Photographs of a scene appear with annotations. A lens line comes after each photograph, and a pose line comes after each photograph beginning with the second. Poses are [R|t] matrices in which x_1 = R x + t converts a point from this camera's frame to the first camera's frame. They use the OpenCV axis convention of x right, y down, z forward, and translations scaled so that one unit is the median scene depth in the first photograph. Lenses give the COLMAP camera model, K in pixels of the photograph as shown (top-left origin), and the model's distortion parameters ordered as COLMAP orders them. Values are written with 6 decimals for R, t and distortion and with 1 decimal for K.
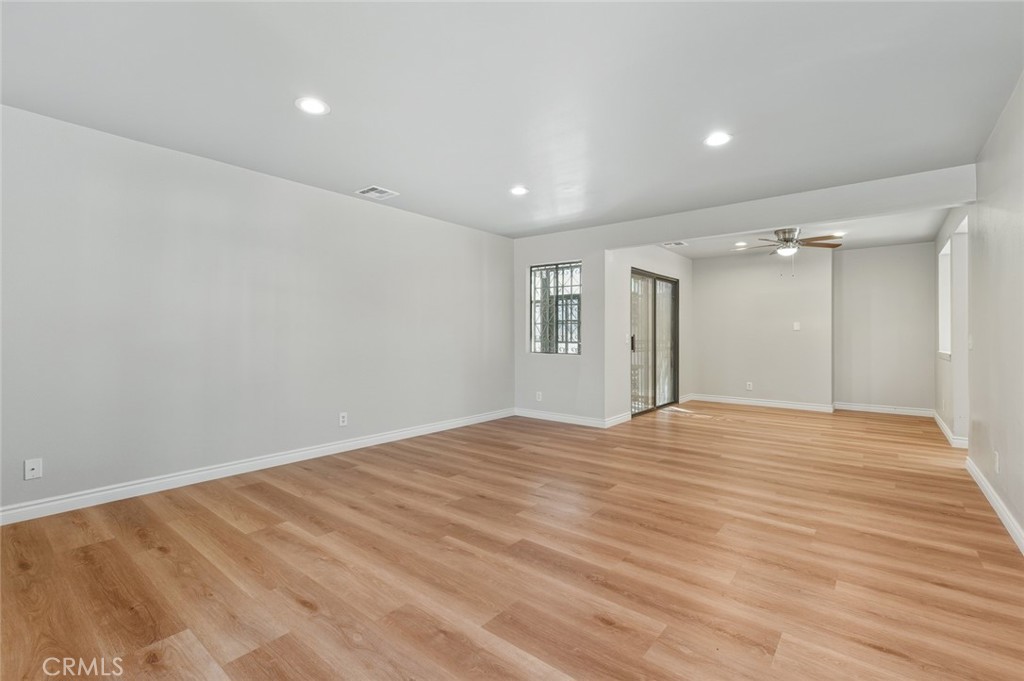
lens RADIAL K [[459.4, 0, 509.1], [0, 459.4, 336.3], [0, 0, 1]] dist [0.000860, 0.000370]
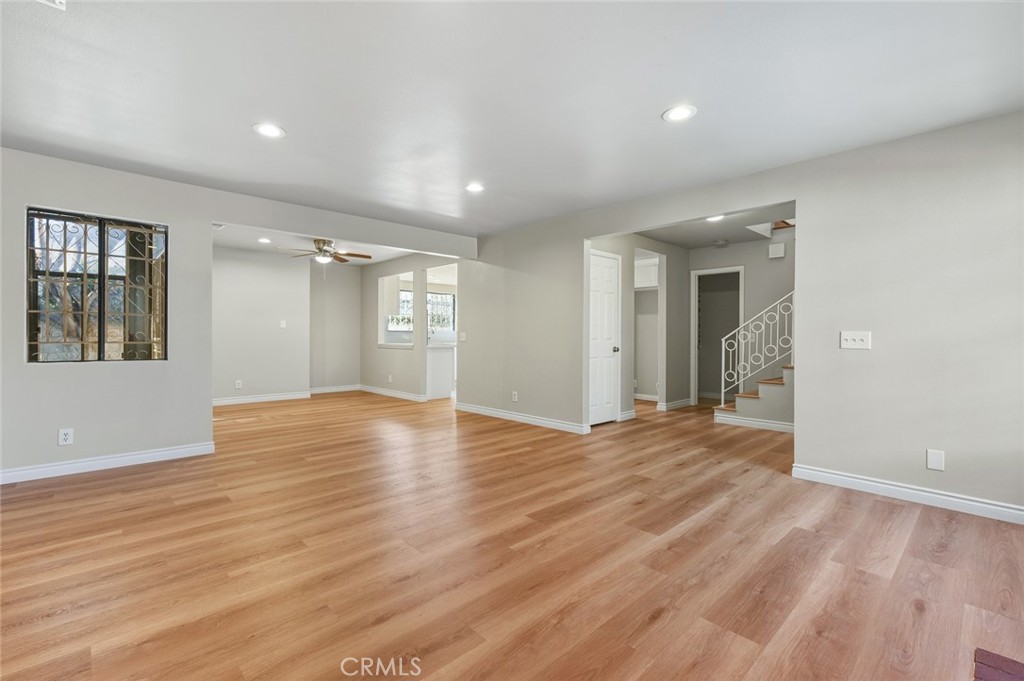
lens RADIAL K [[459.4, 0, 509.1], [0, 459.4, 336.3], [0, 0, 1]] dist [0.000860, 0.000370]
pose [[0.119955, -0.005897, 0.992762, -1.160451], [-0.002056, 0.999979, 0.006188, -0.002628], [-0.992777, -0.002783, 0.119940, 0.970985]]
